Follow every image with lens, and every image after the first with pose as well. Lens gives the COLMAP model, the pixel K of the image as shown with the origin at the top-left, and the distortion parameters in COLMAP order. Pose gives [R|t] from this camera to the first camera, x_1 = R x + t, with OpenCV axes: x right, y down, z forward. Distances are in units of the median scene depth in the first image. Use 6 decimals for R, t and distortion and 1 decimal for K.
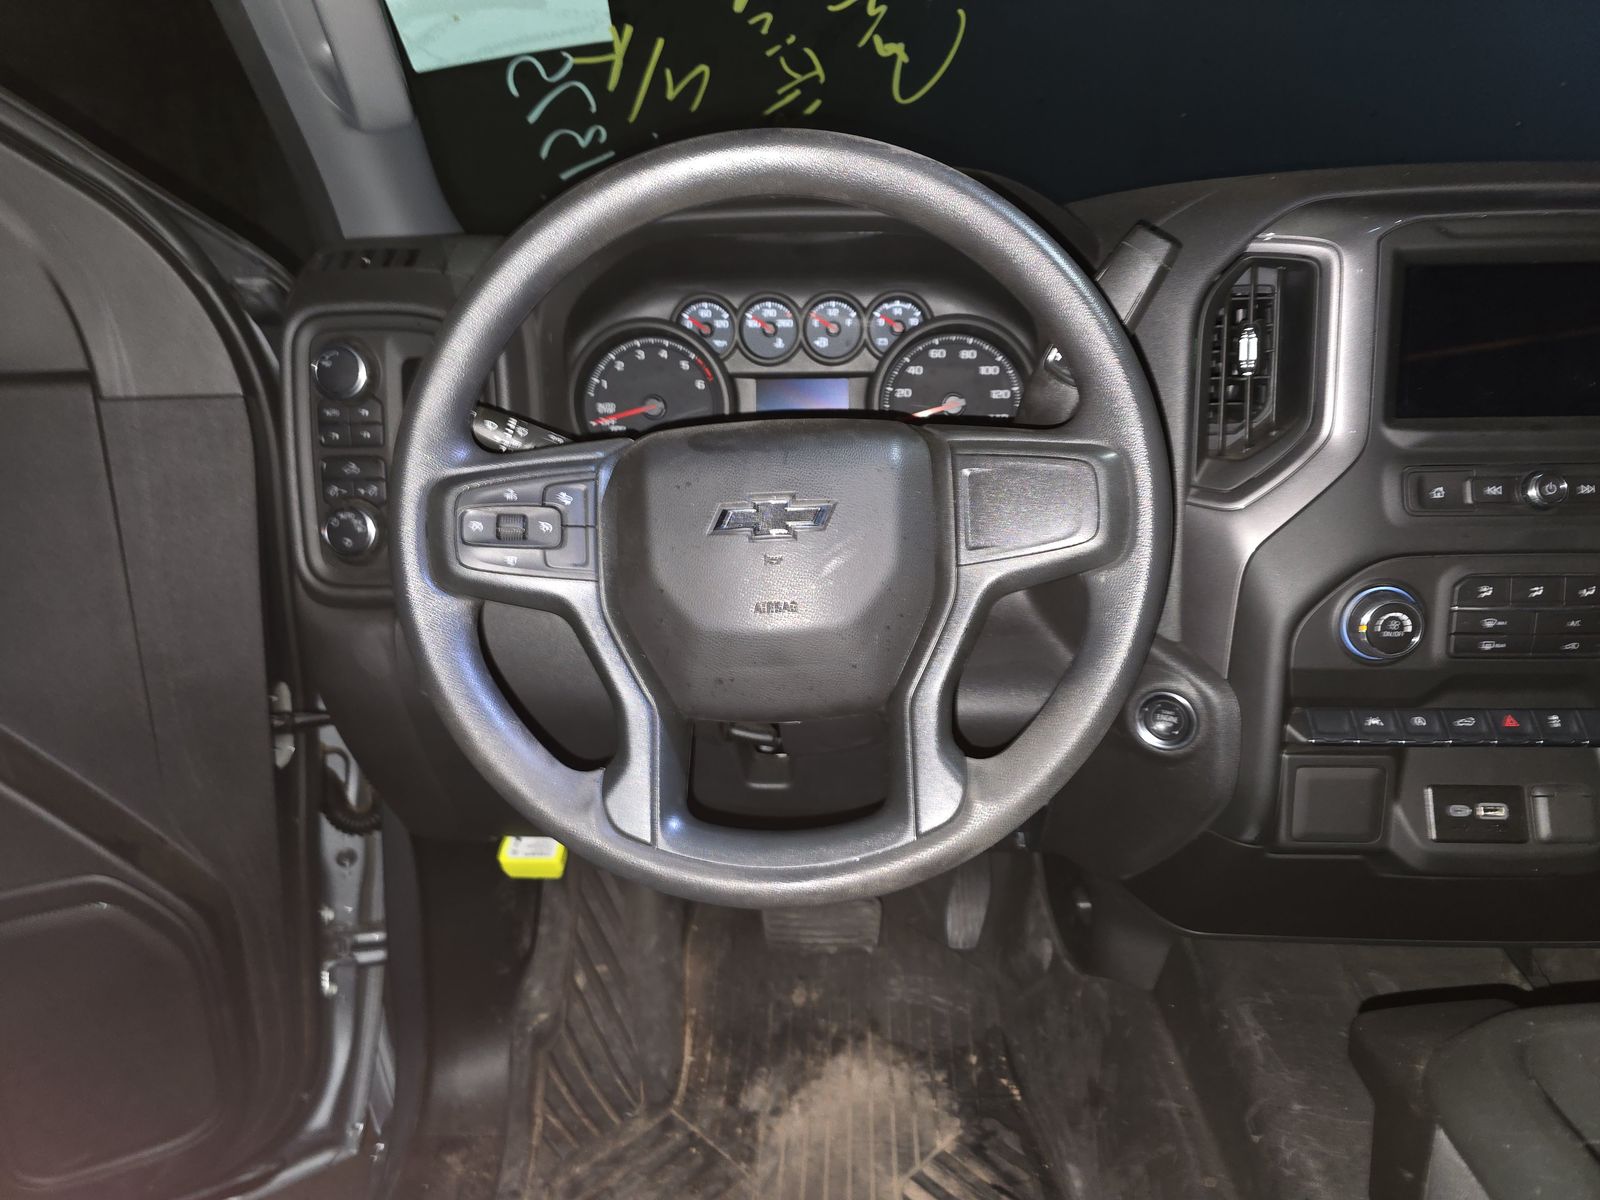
lens RADIAL K [[1099.2, 0, 801.2], [0, 1099.2, 578.0], [0, 0, 1]] dist [0.061792, -0.050984]
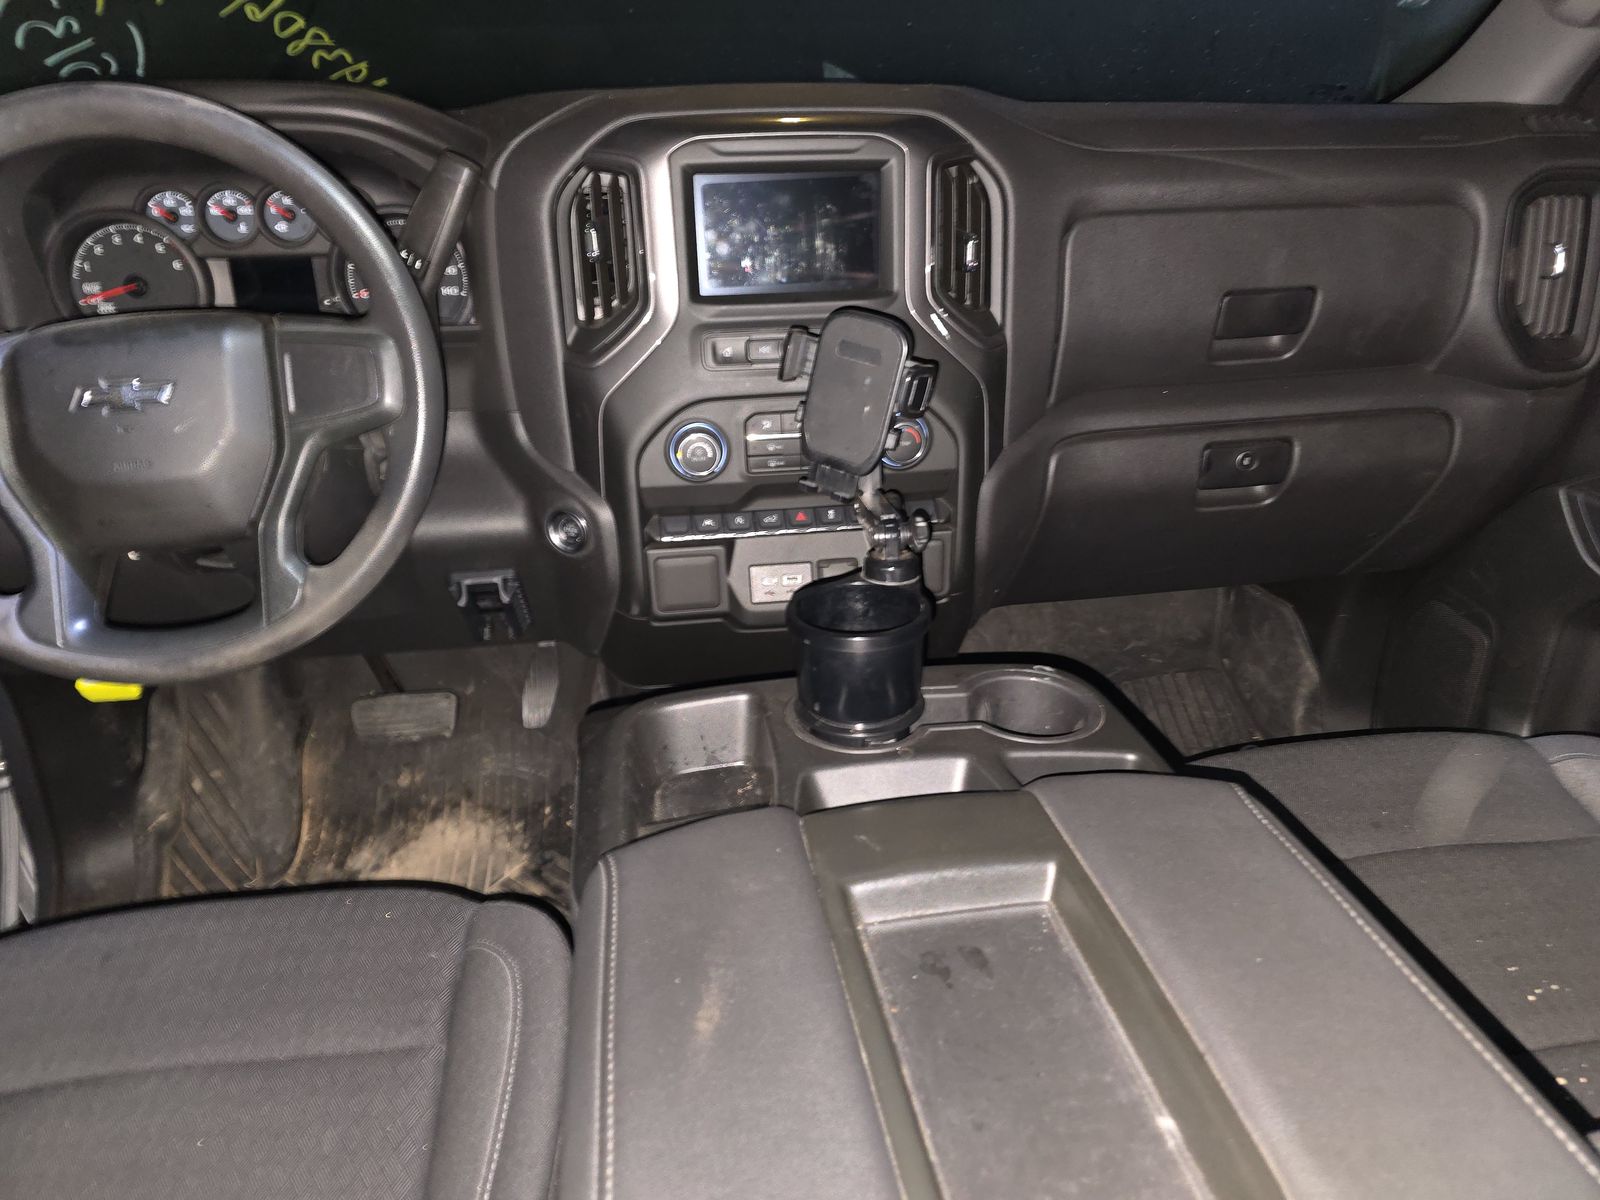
lens RADIAL K [[1099.2, 0, 801.2], [0, 1099.2, 578.0], [0, 0, 1]] dist [0.061792, -0.050984]
pose [[0.983456, -0.073048, 0.165764, 0.250149], [0.046926, 0.986586, 0.156354, -0.004686], [-0.174962, -0.145989, 0.973692, -0.221314]]
